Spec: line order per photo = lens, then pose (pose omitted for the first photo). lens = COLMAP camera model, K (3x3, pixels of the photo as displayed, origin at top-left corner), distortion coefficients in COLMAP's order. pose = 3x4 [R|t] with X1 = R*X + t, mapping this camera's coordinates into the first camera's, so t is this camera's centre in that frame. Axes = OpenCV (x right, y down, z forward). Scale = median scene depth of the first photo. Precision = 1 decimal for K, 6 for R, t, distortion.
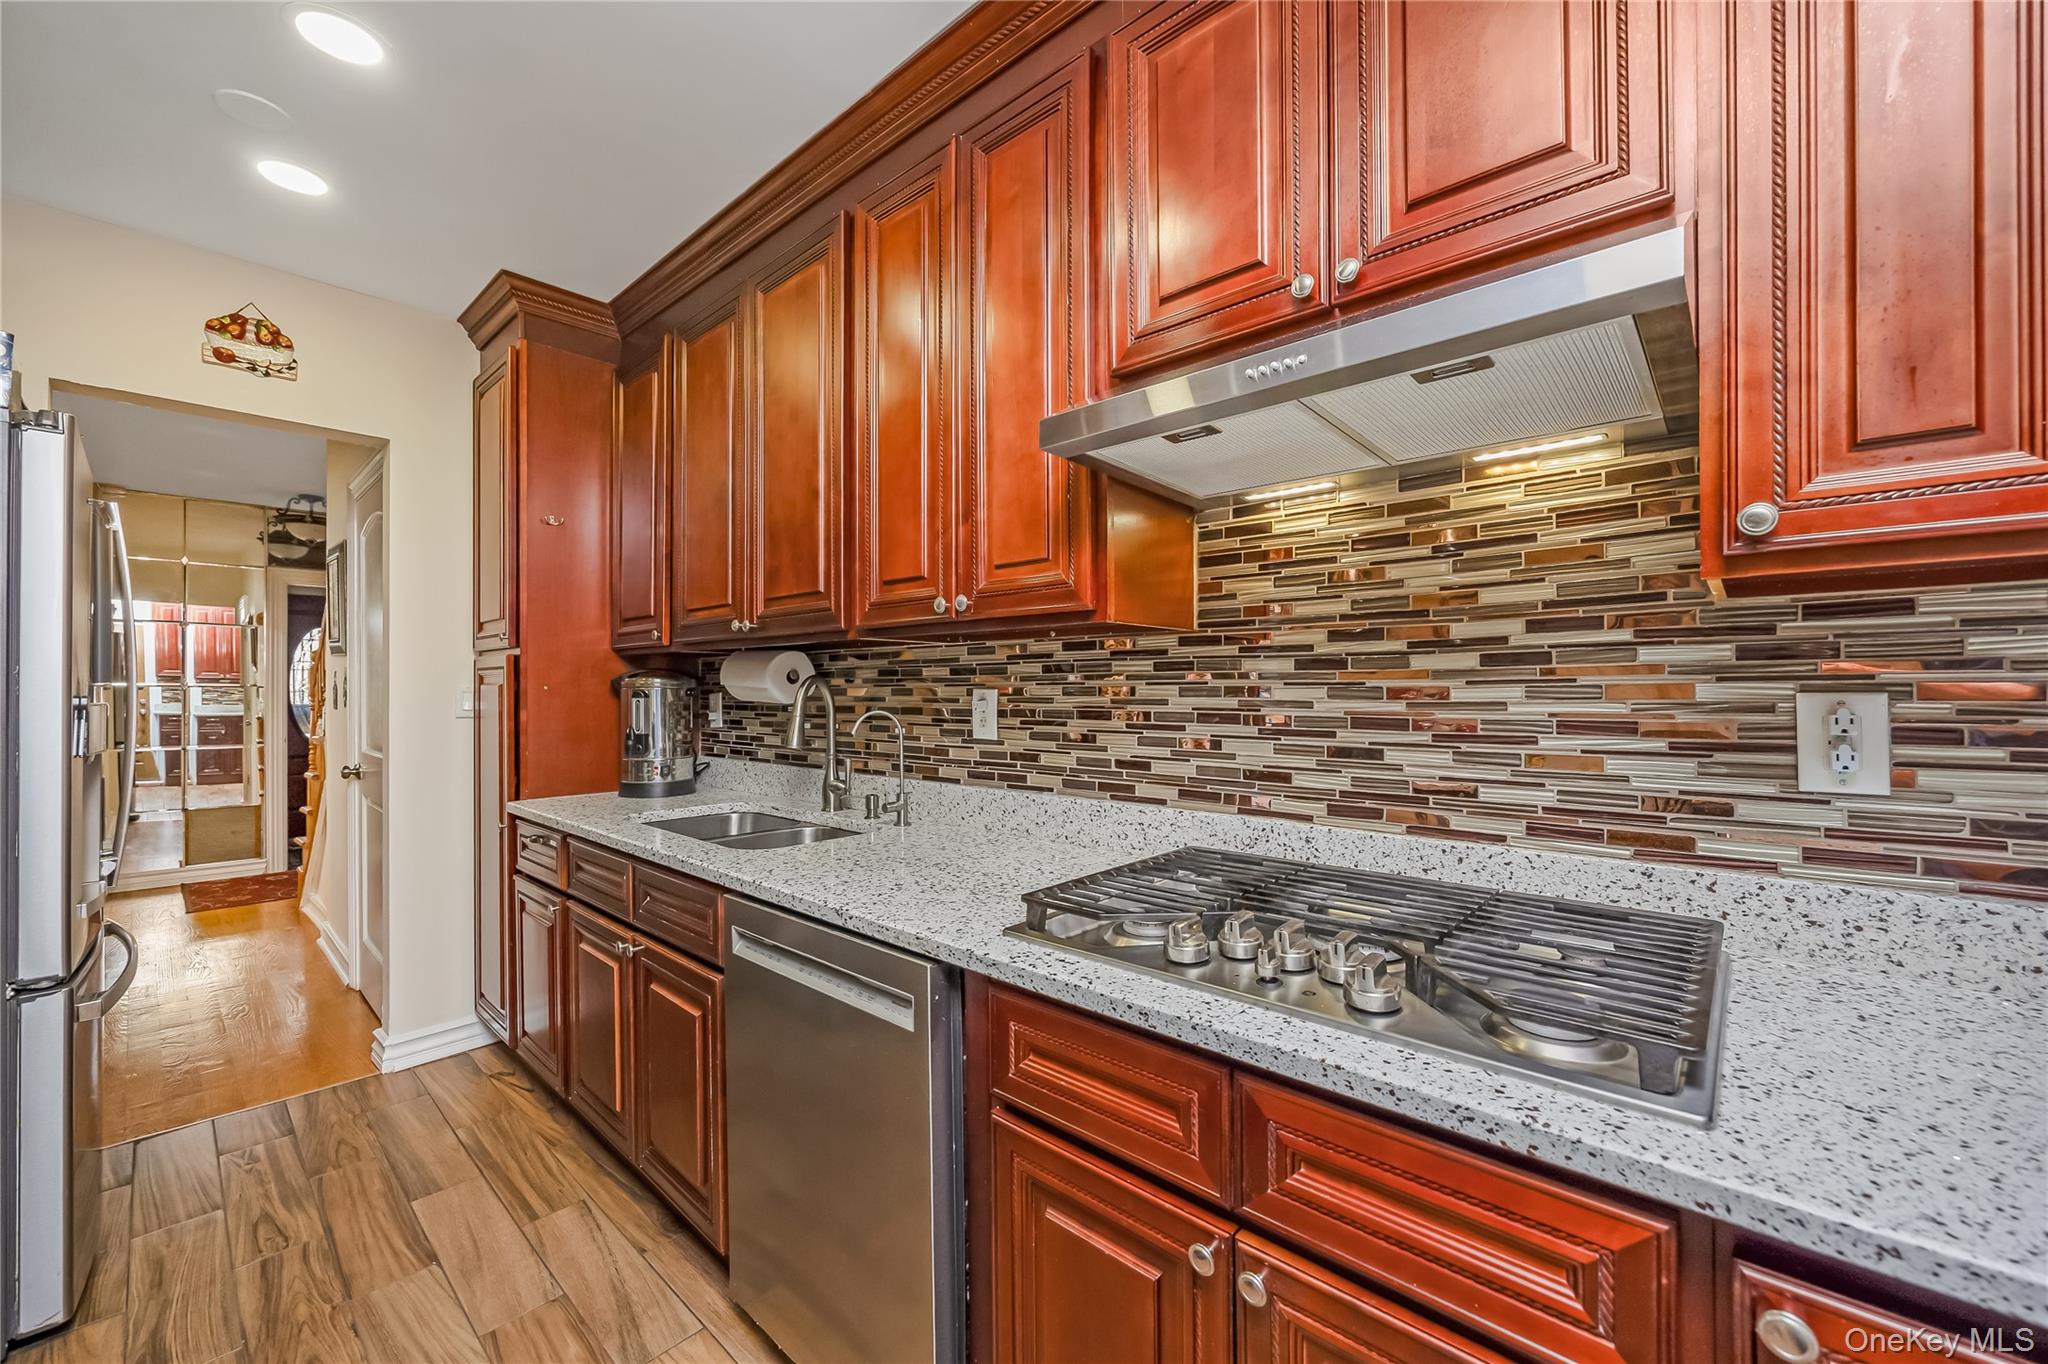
lens RADIAL K [[793.8, 0, 1030.9], [0, 793.8, 681.3], [0, 0, 1]] dist [-0.002342, -0.000289]
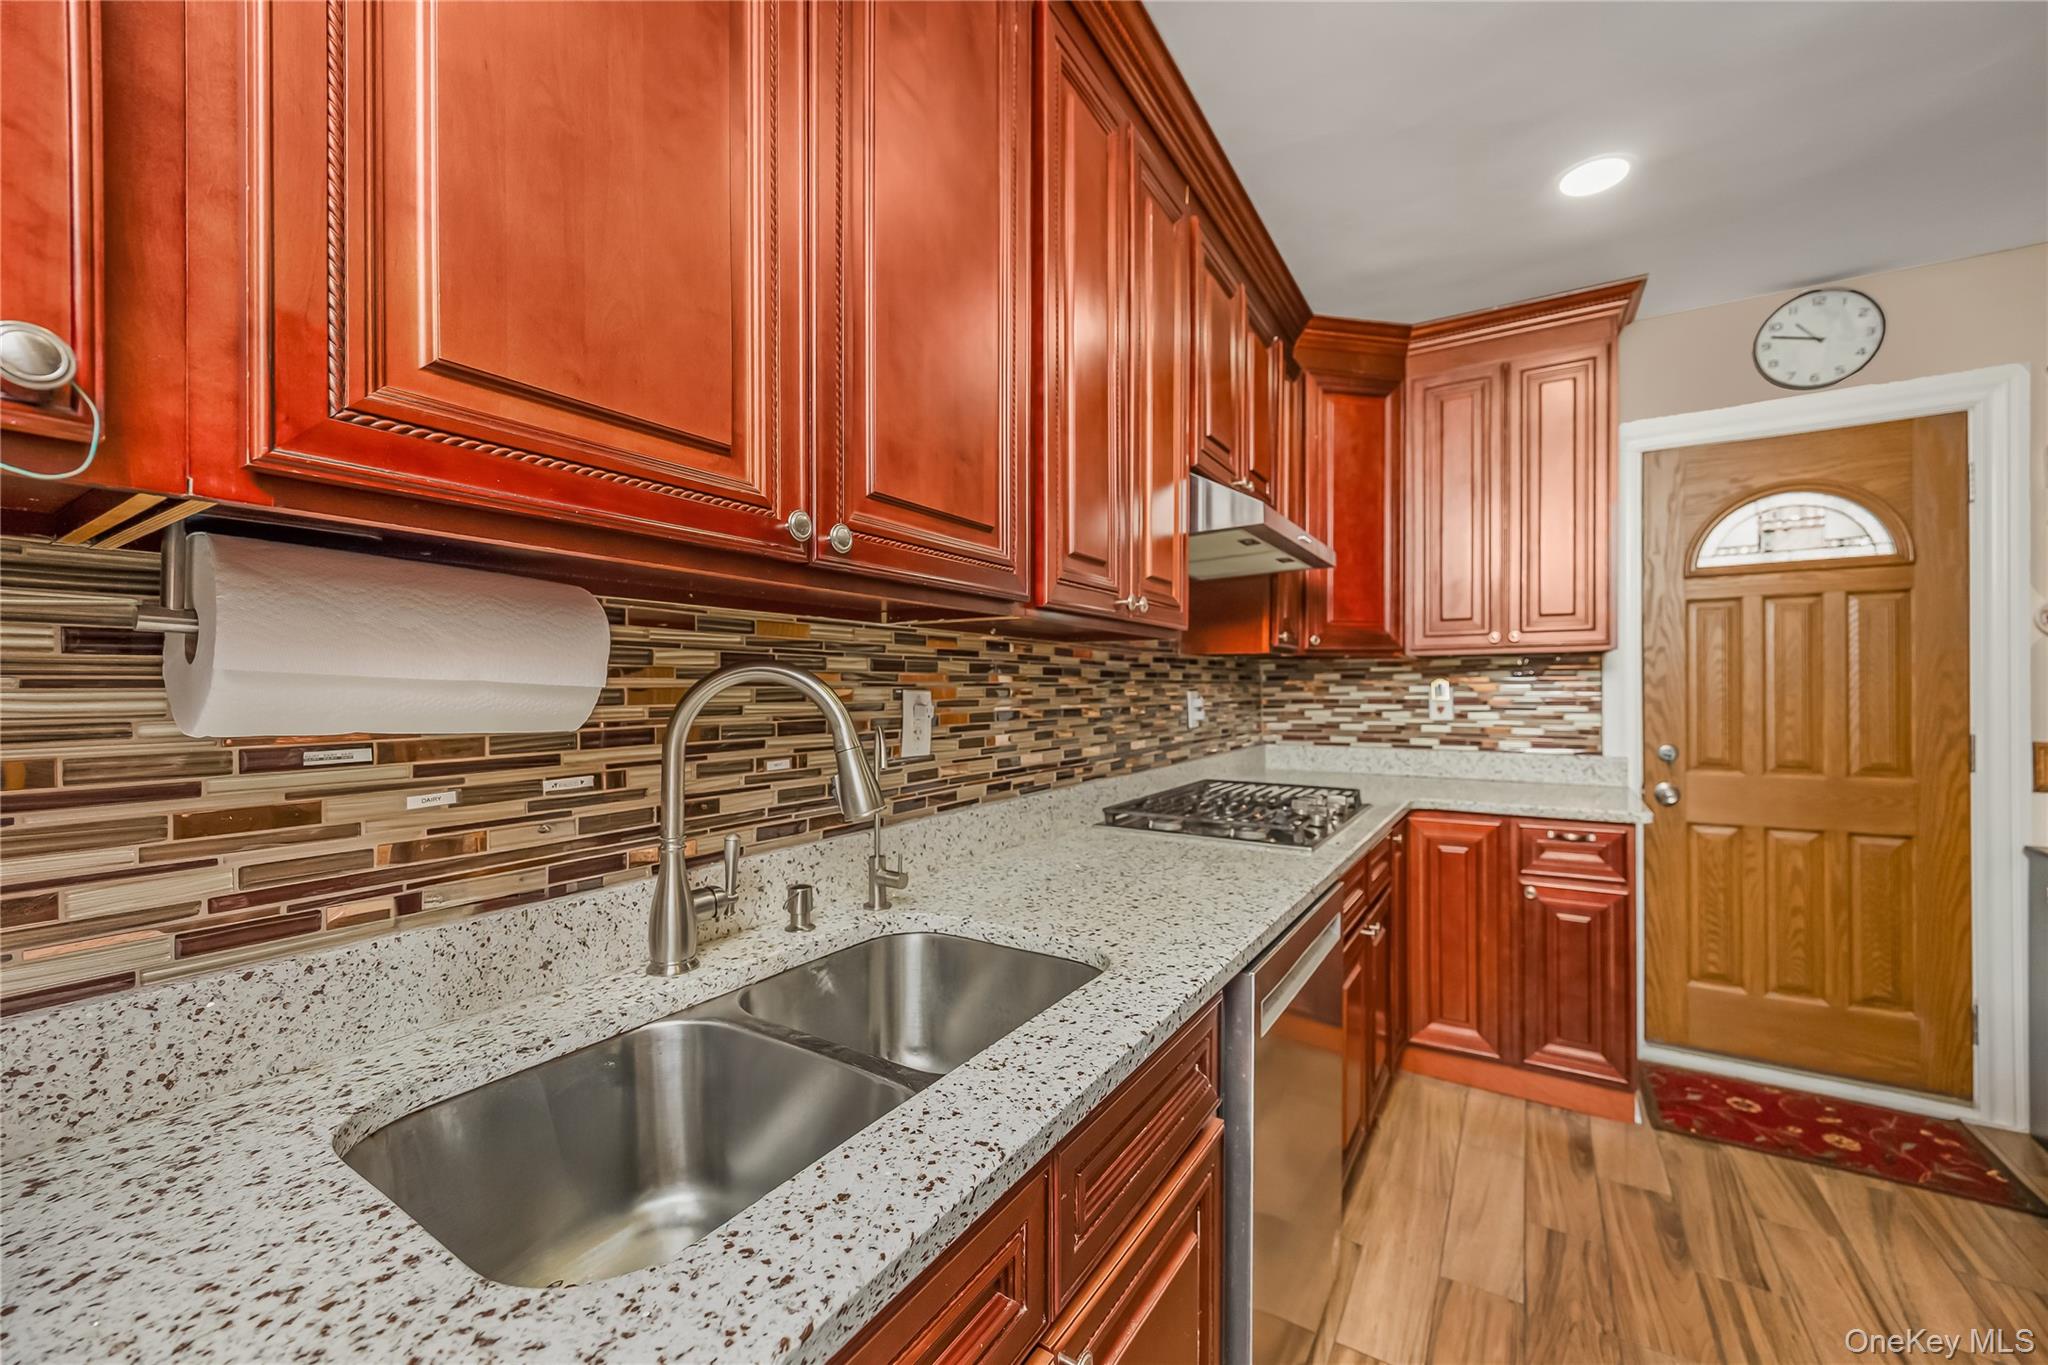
lens RADIAL K [[793.8, 0, 1028.8], [0, 793.8, 691.1], [0, 0, 1]] dist [-0.002342, -0.000289]
pose [[-0.175703, 0.002366, 0.984440, -0.871086], [0.000017, 0.999997, -0.002401, 0.012738], [-0.984443, -0.000405, -0.175702, 1.083521]]
